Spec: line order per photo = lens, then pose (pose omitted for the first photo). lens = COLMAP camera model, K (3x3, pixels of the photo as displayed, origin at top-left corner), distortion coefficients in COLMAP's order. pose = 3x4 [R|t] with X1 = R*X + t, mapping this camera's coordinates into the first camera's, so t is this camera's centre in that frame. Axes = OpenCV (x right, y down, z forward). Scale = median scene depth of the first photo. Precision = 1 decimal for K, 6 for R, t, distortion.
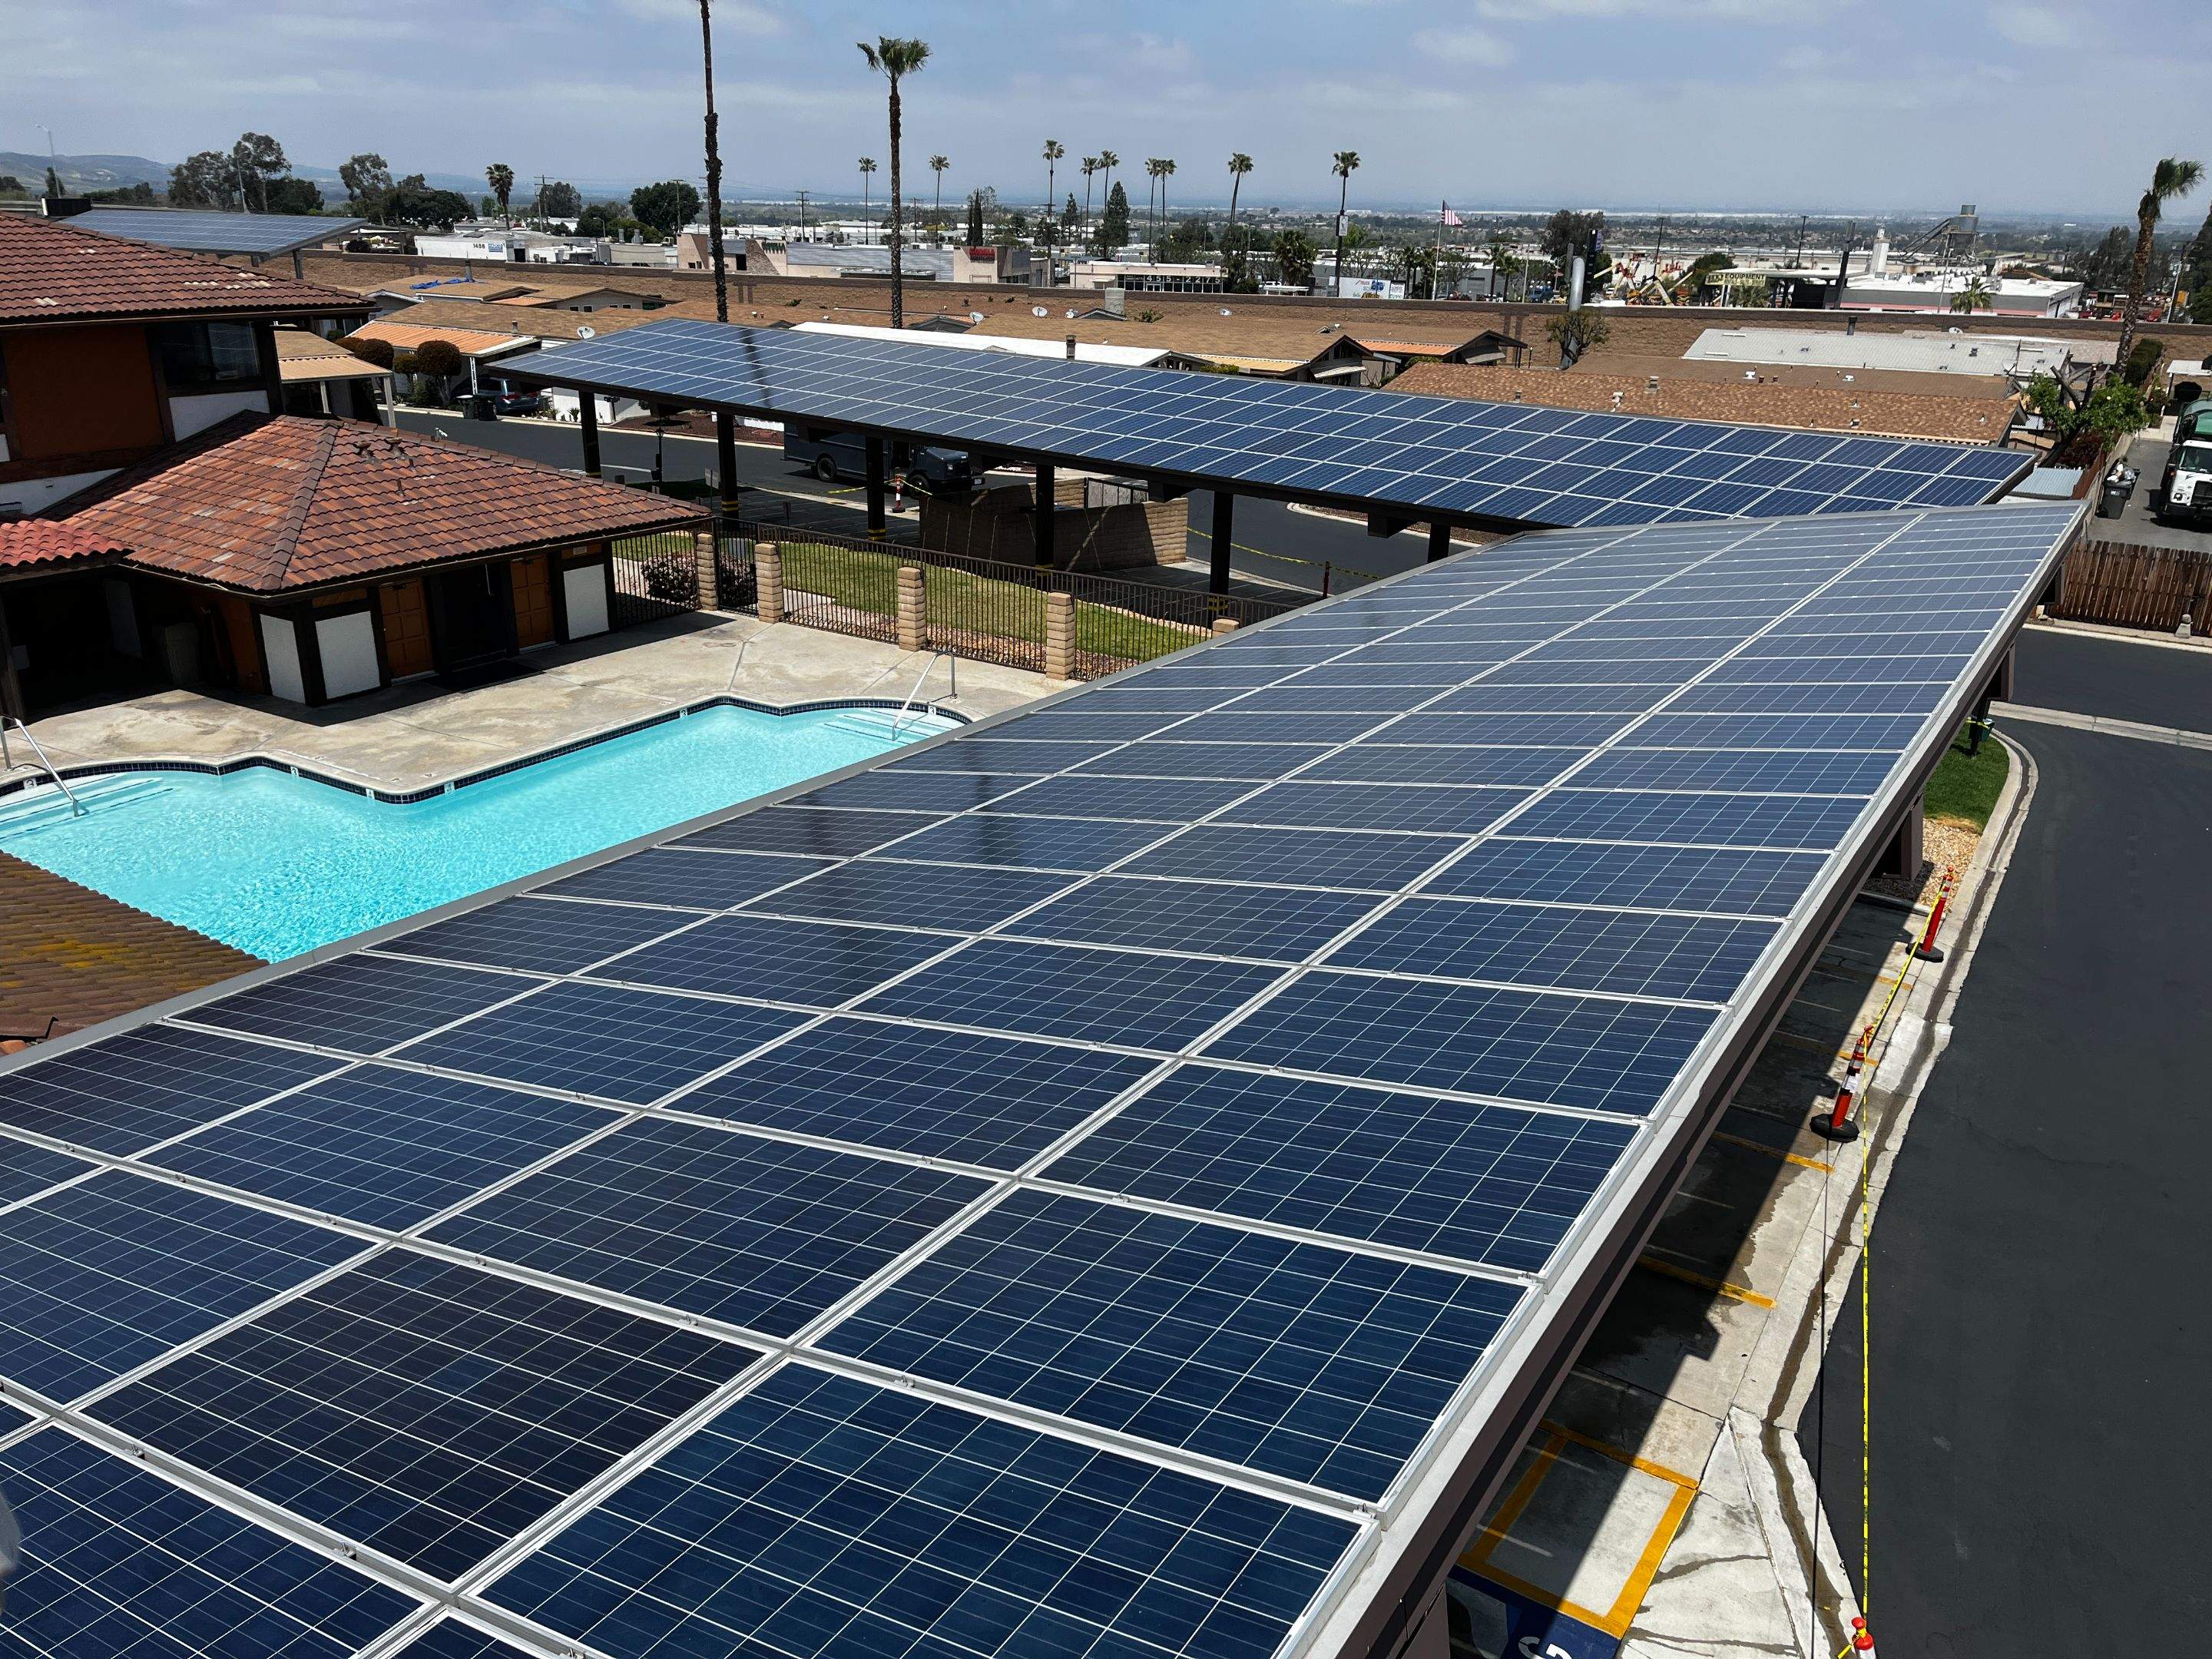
lens RADIAL K [[1663.0, 0, 1108.8], [0, 1663.0, 837.0], [0, 0, 1]] dist [0.089196, -0.115345]
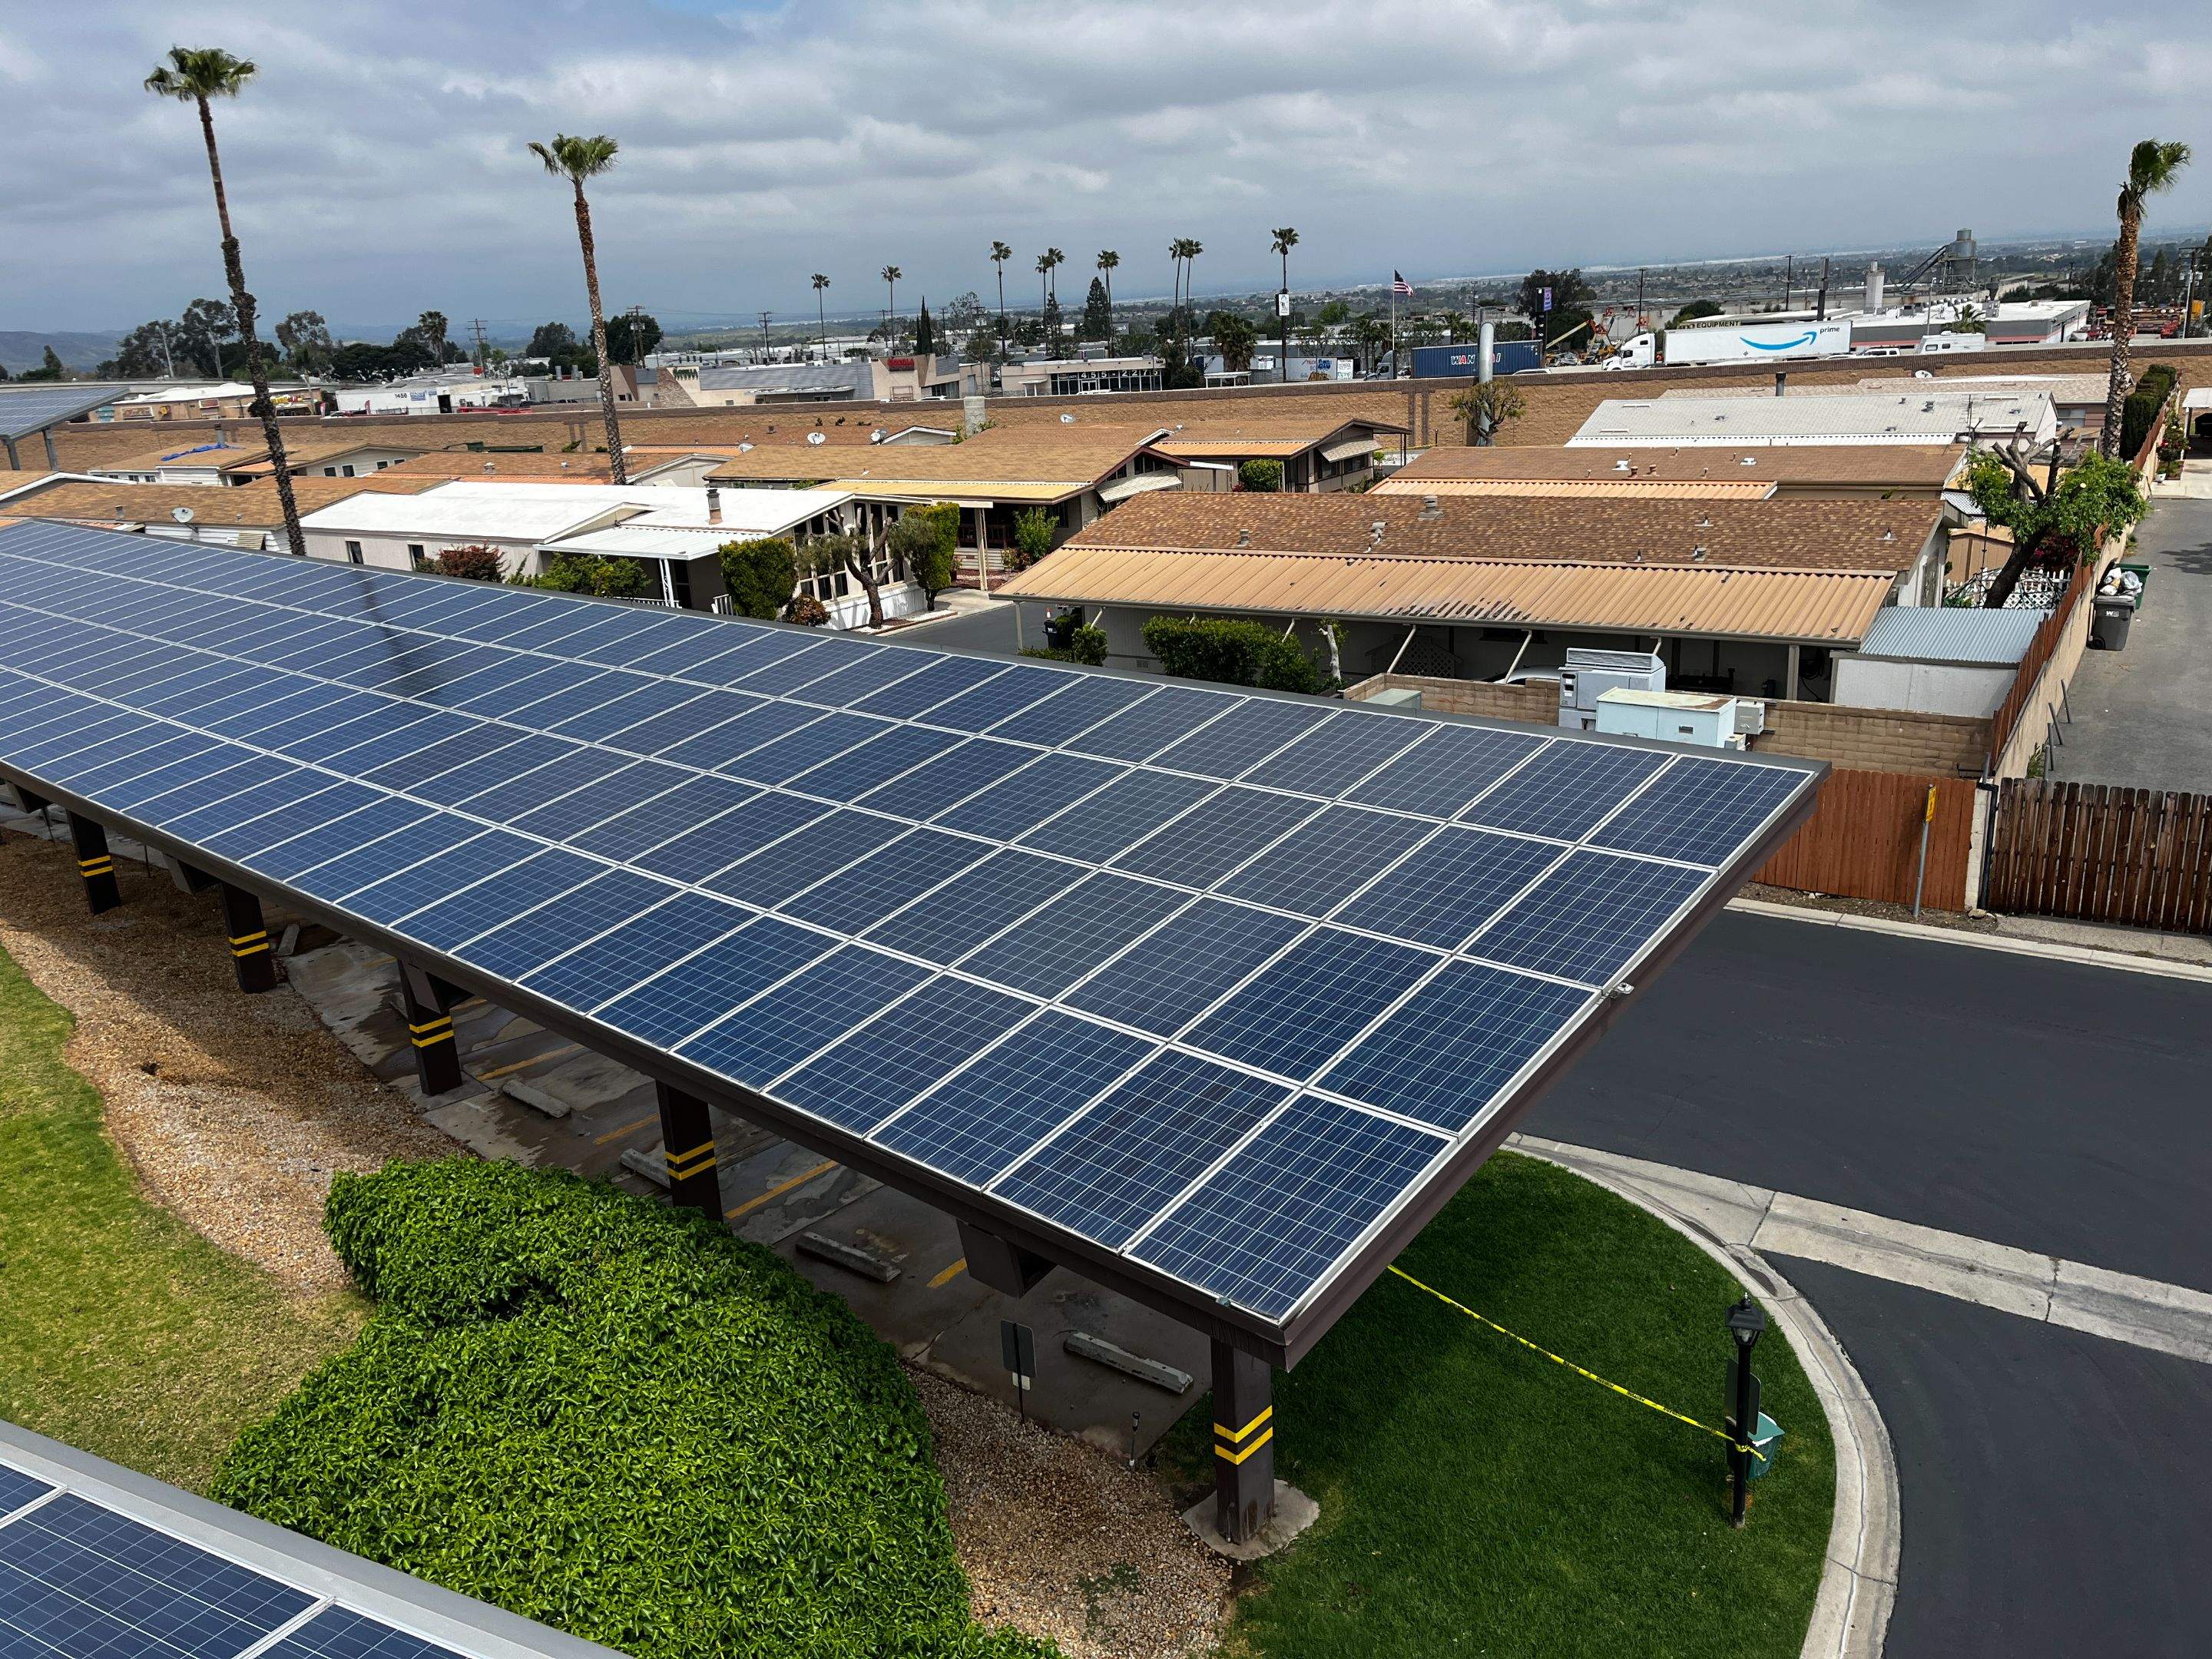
lens RADIAL K [[1653.1, 0, 1113.7], [0, 1653.1, 812.4], [0, 0, 1]] dist [0.071904, -0.087104]
pose [[0.997057, -0.069792, -0.031732, 0.077238], [0.067734, 0.995784, -0.061850, -0.040569], [0.035914, 0.059518, 0.997581, 0.116056]]
